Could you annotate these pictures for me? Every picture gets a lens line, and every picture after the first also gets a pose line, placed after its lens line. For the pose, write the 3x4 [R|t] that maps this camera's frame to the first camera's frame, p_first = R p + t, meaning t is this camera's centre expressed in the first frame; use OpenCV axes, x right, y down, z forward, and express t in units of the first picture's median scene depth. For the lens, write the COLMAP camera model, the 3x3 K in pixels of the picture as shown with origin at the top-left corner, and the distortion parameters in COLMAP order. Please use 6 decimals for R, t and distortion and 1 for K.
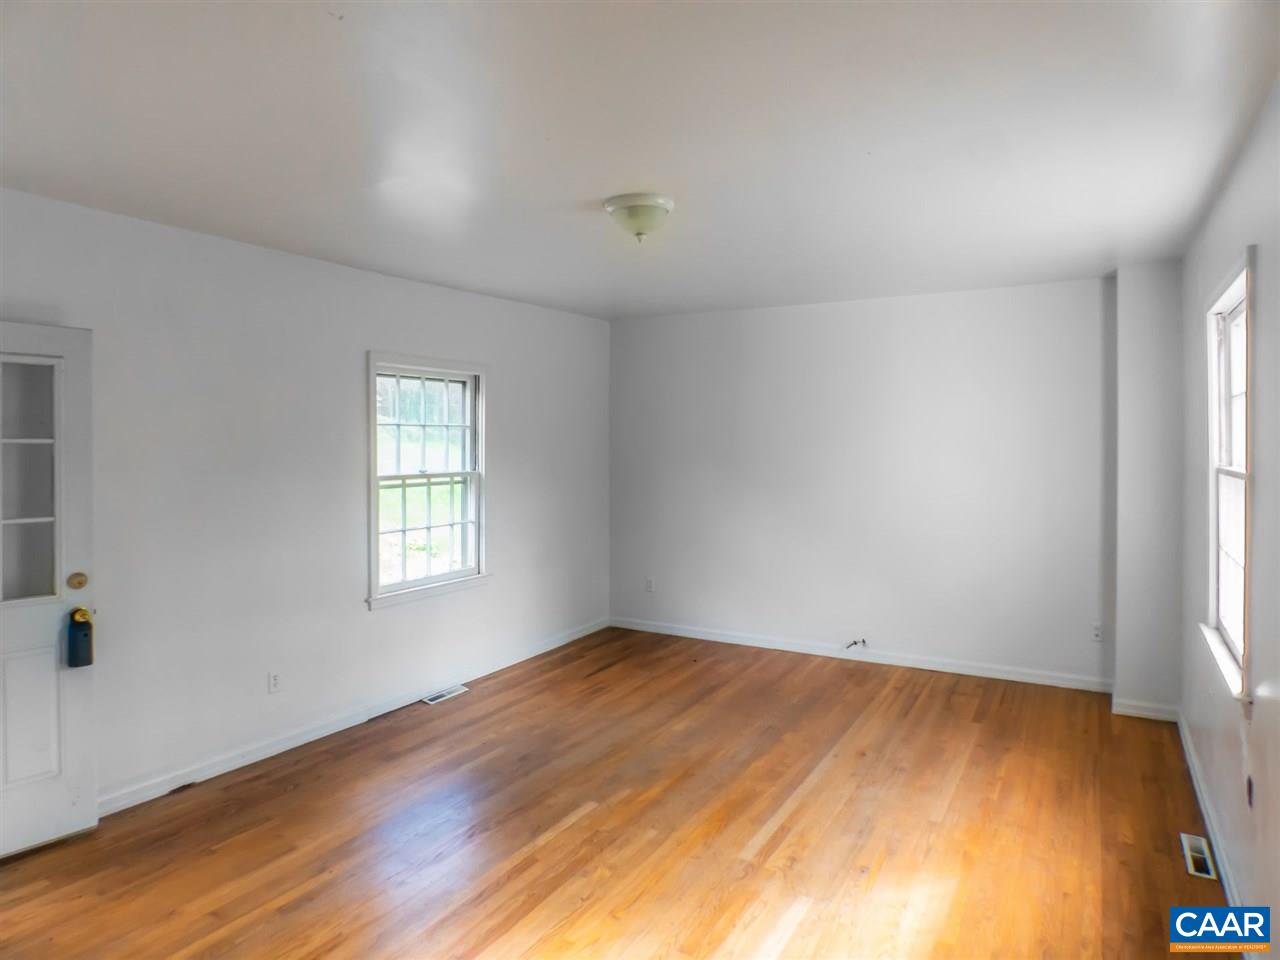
lens RADIAL K [[794.4, 0, 656.6], [0, 794.4, 455.7], [0, 0, 1]] dist [-0.057218, 0.029154]
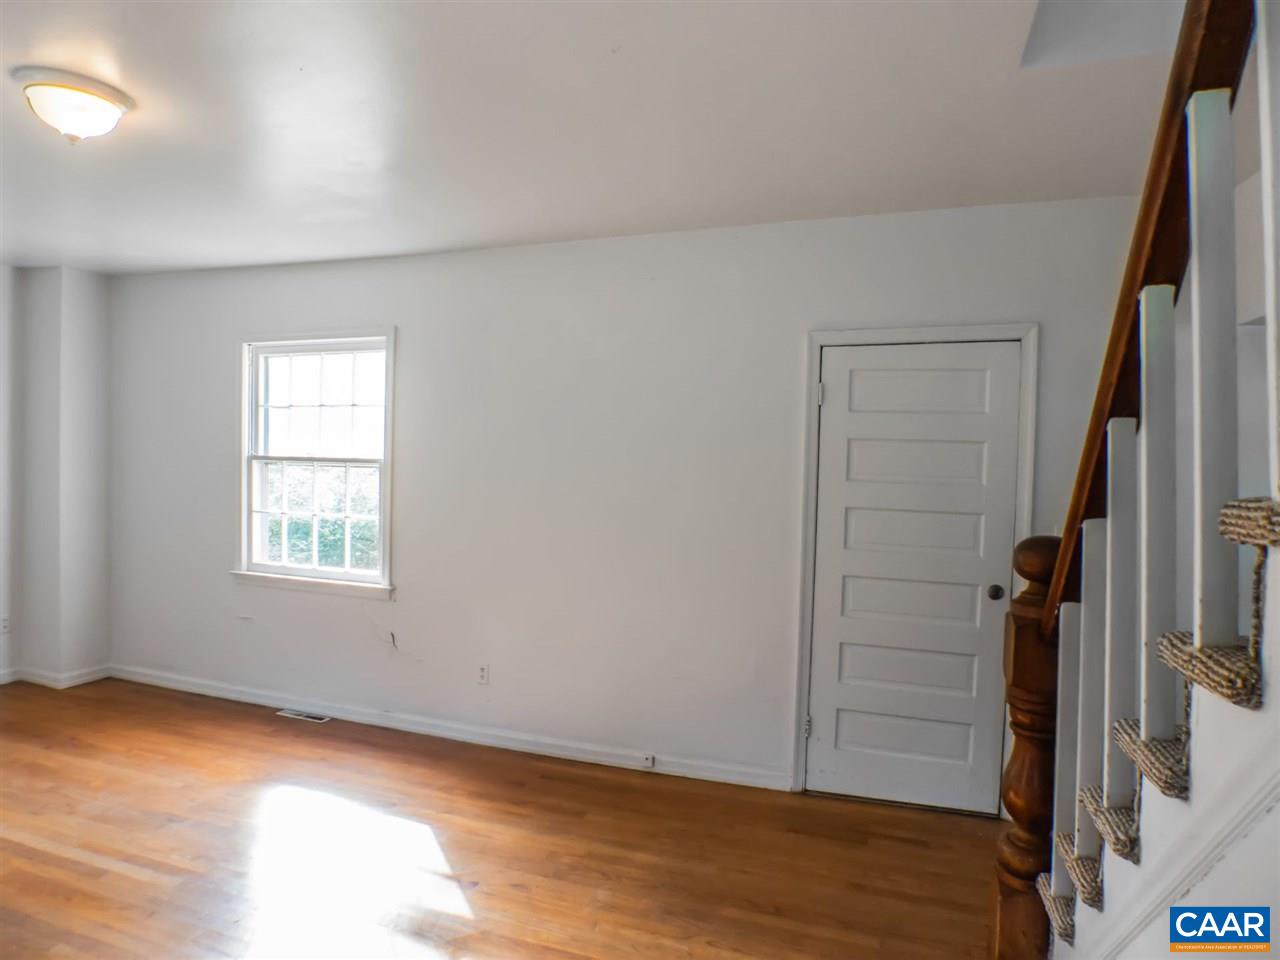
lens RADIAL K [[757.2, 0, 637.8], [0, 757.2, 484.4], [0, 0, 1]] dist [-0.039683, 0.001823]
pose [[-0.192599, -0.033219, 0.980715, -0.650580], [-0.011207, 0.999436, 0.031652, 0.013907], [-0.981214, -0.004895, -0.192863, 0.511327]]
